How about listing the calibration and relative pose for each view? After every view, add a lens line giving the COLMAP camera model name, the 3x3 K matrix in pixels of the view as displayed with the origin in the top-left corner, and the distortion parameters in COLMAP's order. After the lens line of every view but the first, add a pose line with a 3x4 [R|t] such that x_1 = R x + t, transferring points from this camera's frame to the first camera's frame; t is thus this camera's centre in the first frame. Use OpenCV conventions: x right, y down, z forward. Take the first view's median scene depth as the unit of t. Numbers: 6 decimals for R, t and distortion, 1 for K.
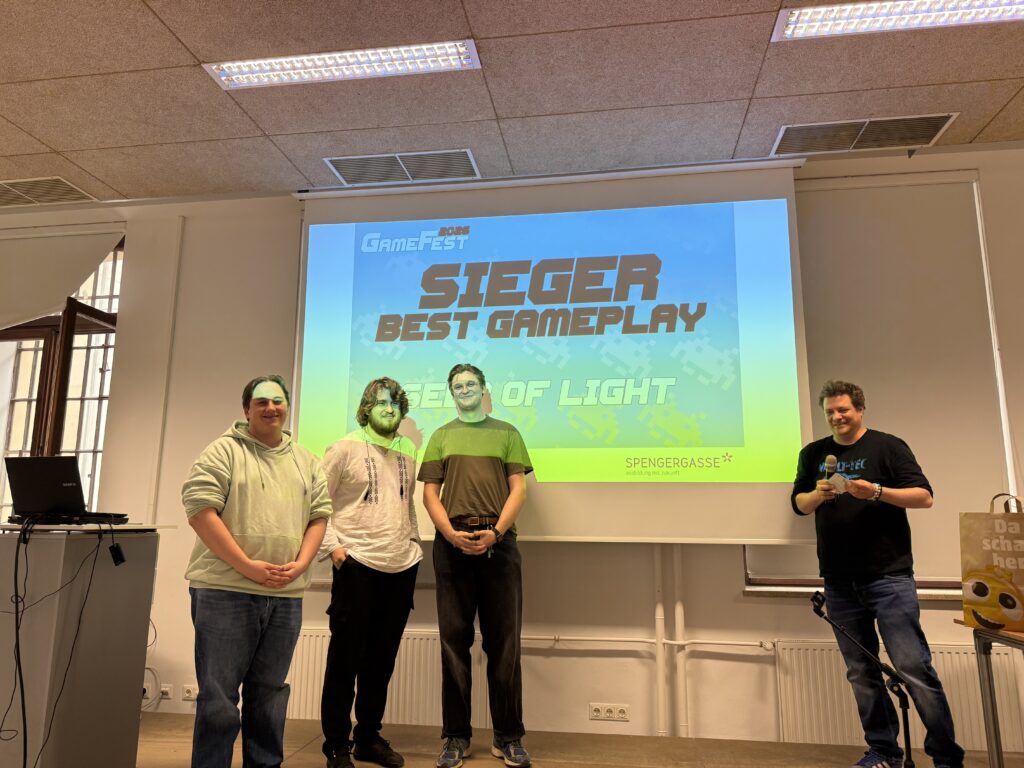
lens RADIAL K [[723.6, 0, 512.0], [0, 723.6, 384.0], [0, 0, 1]] dist [0.004630, -0.002391]
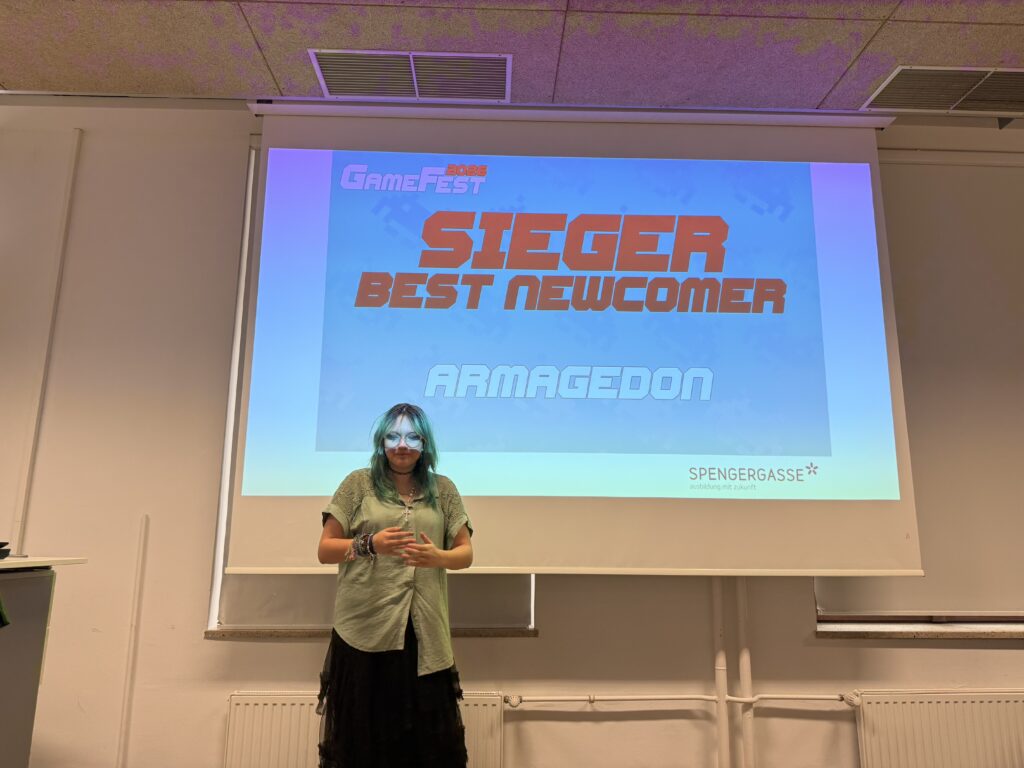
lens RADIAL K [[727.3, 0, 511.3], [0, 727.3, 379.4], [0, 0, 1]] dist [-0.005353, -0.007458]
pose [[0.984295, 0.040262, 0.171881, -0.162366], [-0.037840, 0.999133, -0.017342, 0.025405], [-0.172430, 0.010565, 0.984965, 0.232125]]
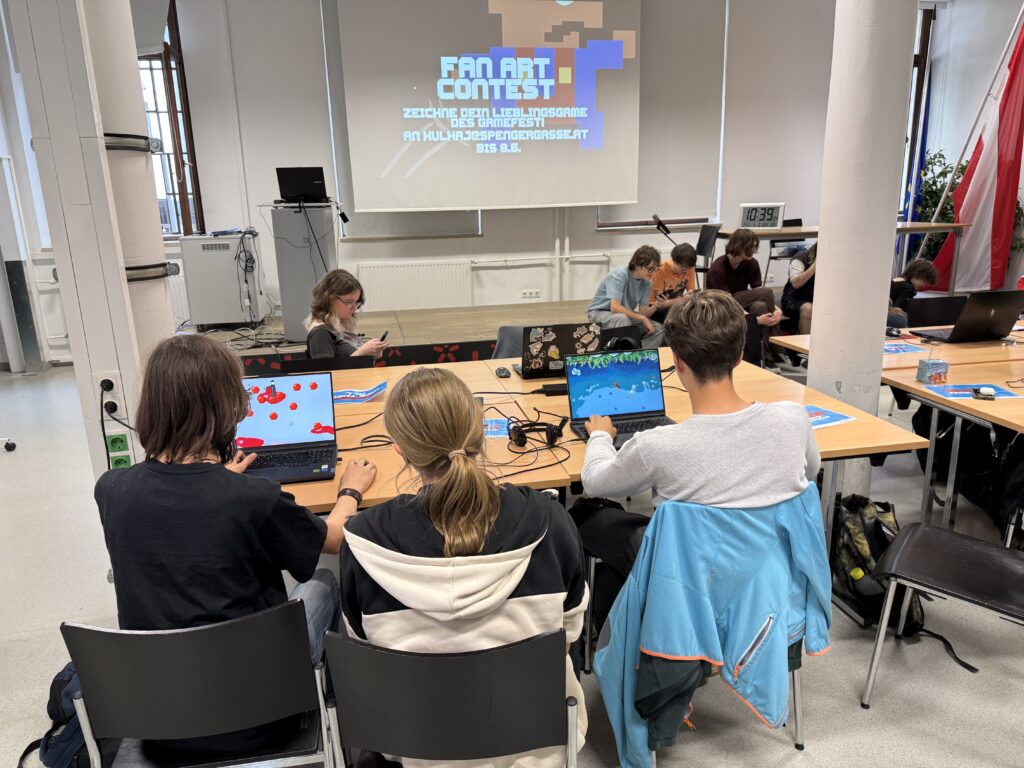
lens RADIAL K [[723.6, 0, 512.0], [0, 723.6, 384.0], [0, 0, 1]] dist [0.004630, -0.002391]
pose [[0.931282, -0.117854, 0.344709, -0.585751], [-0.039711, 0.907746, 0.417636, -0.138706], [-0.362128, -0.402625, 0.840688, -0.698612]]
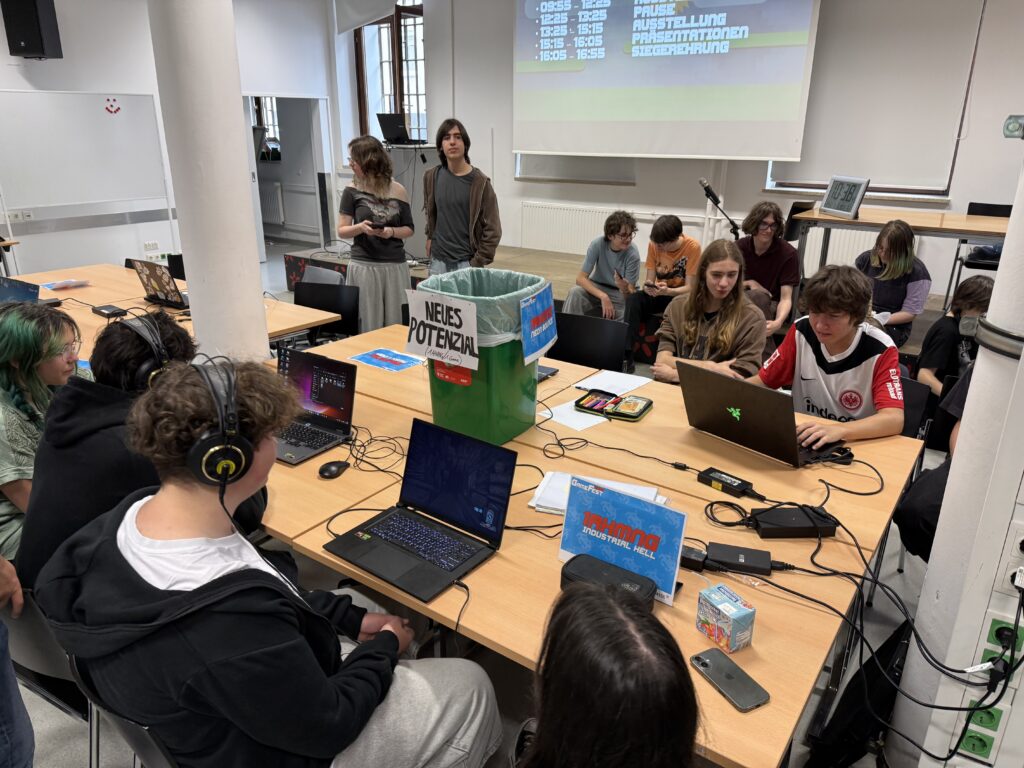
lens RADIAL K [[727.3, 0, 511.3], [0, 727.3, 379.4], [0, 0, 1]] dist [-0.005353, -0.007458]
pose [[0.892777, 0.153539, -0.423526, 0.537853], [0.078414, 0.872815, 0.481711, -0.164331], [0.443621, -0.463271, 0.767190, -0.657395]]
